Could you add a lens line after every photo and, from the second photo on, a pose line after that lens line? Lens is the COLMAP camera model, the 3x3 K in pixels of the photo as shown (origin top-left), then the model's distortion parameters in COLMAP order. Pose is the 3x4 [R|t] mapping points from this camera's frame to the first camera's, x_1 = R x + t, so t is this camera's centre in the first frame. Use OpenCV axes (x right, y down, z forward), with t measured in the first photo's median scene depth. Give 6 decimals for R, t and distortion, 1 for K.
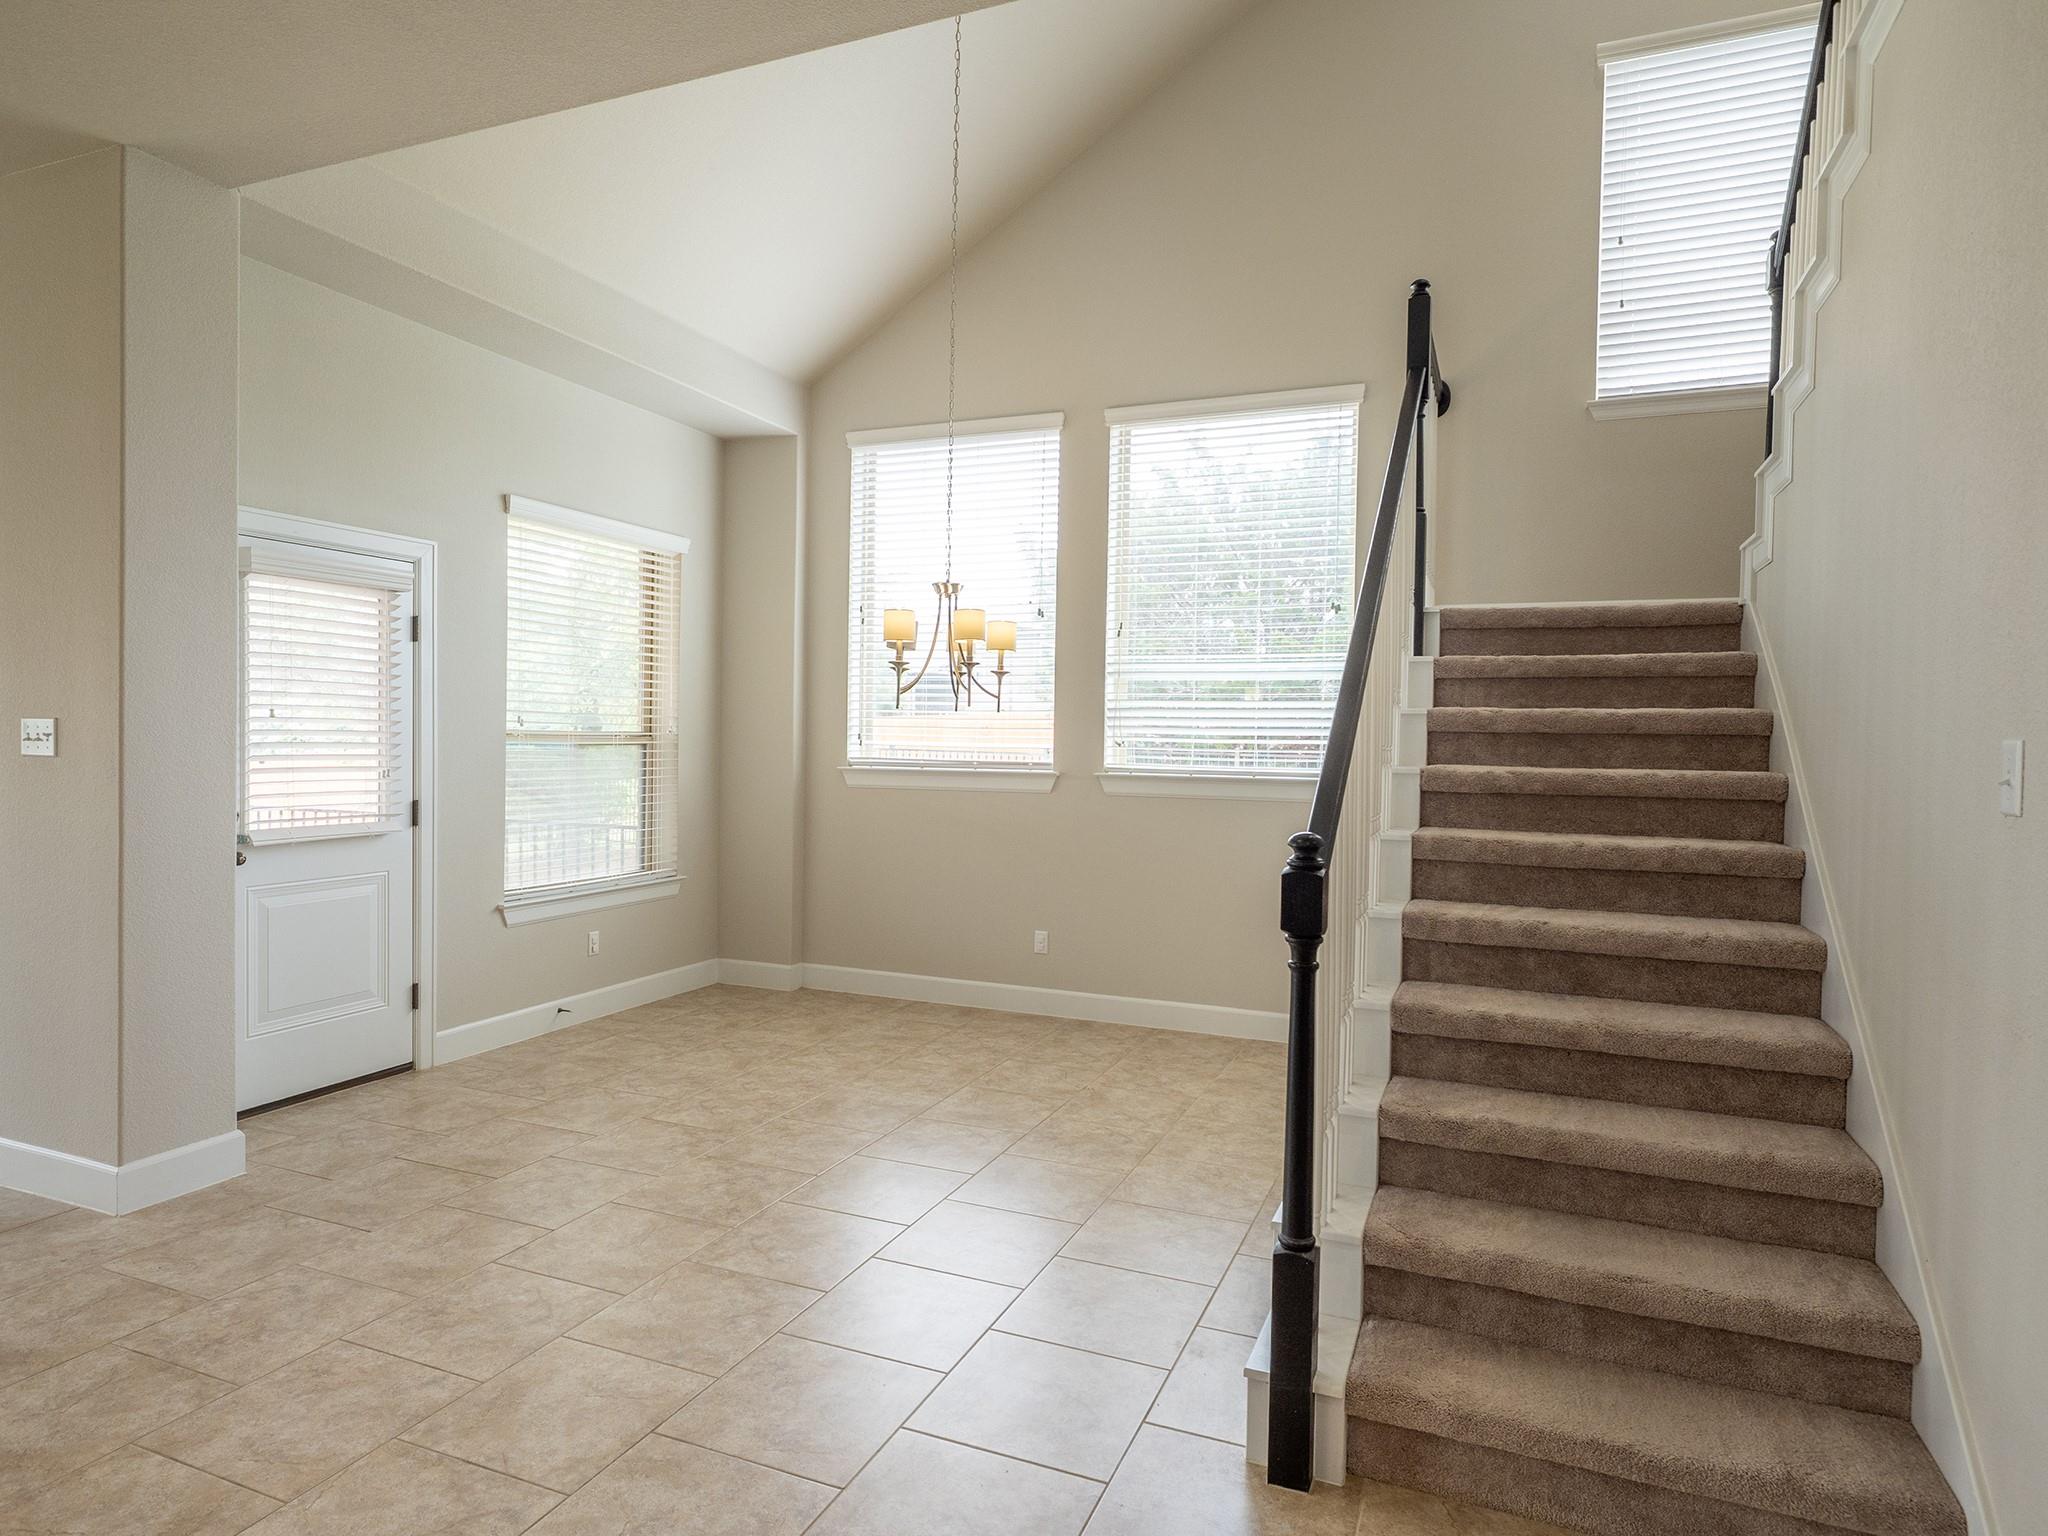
lens RADIAL K [[1211.3, 0, 1013.9], [0, 1211.3, 765.9], [0, 0, 1]] dist [0.001203, -0.000368]
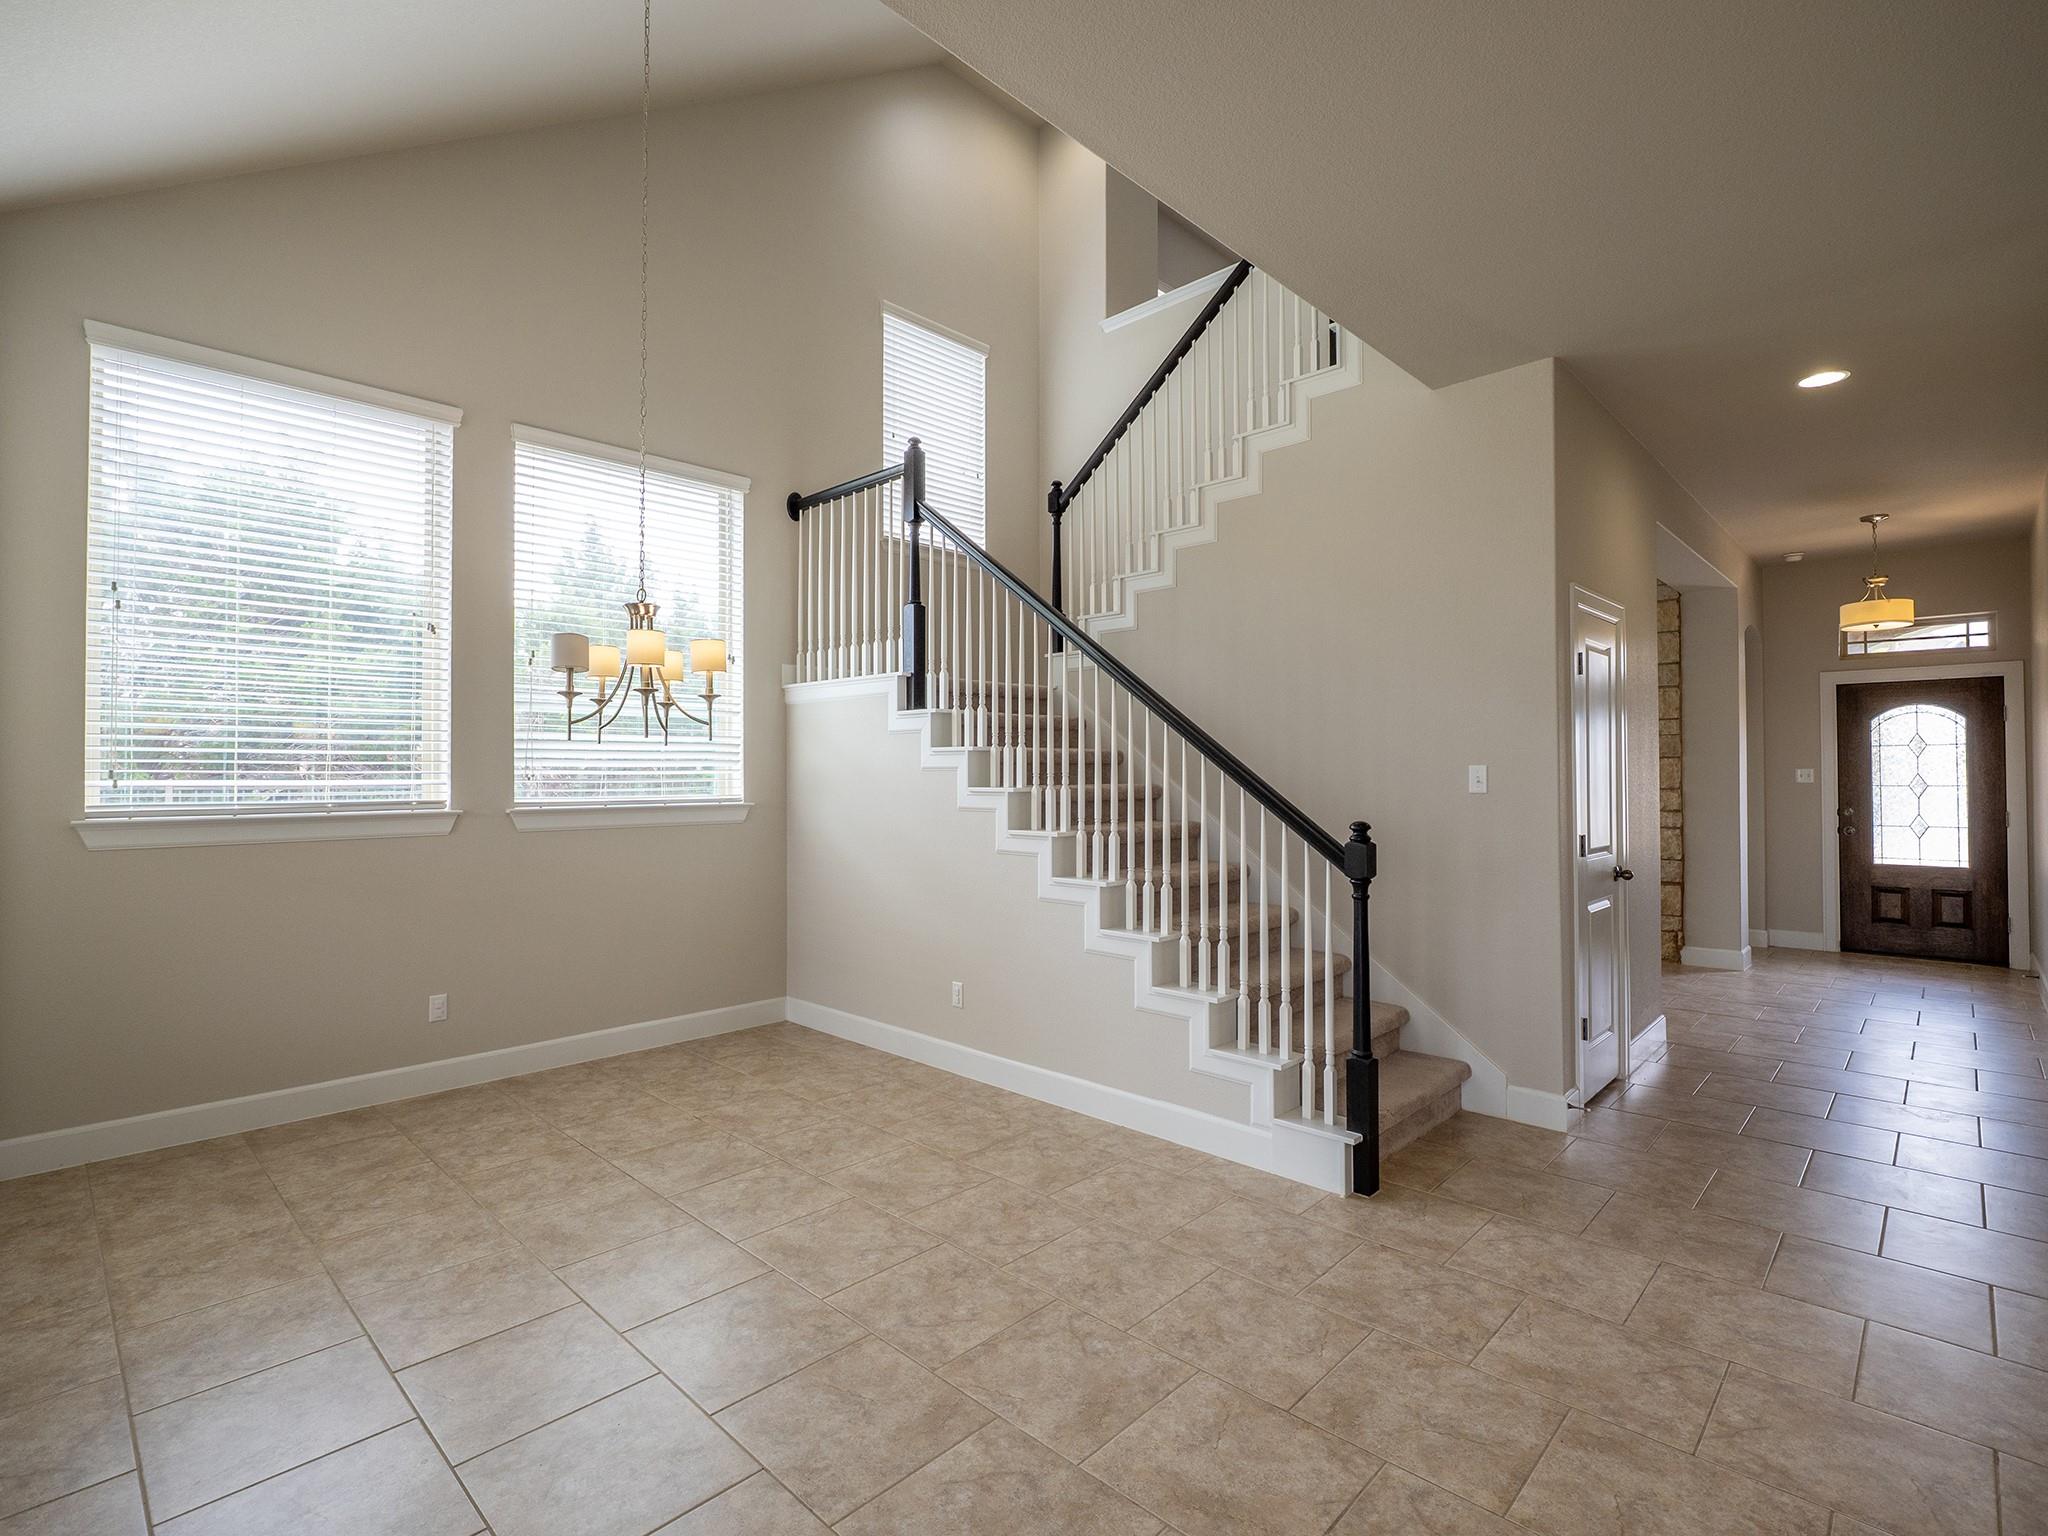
lens RADIAL K [[980.5, 0, 1017.5], [0, 980.5, 763.2], [0, 0, 1]] dist [-0.006054, -0.002476]
pose [[0.356238, -0.007338, 0.934367, -0.573680], [0.026639, 0.999642, -0.002306, -0.019918], [-0.934016, 0.025712, 0.356306, 0.426017]]
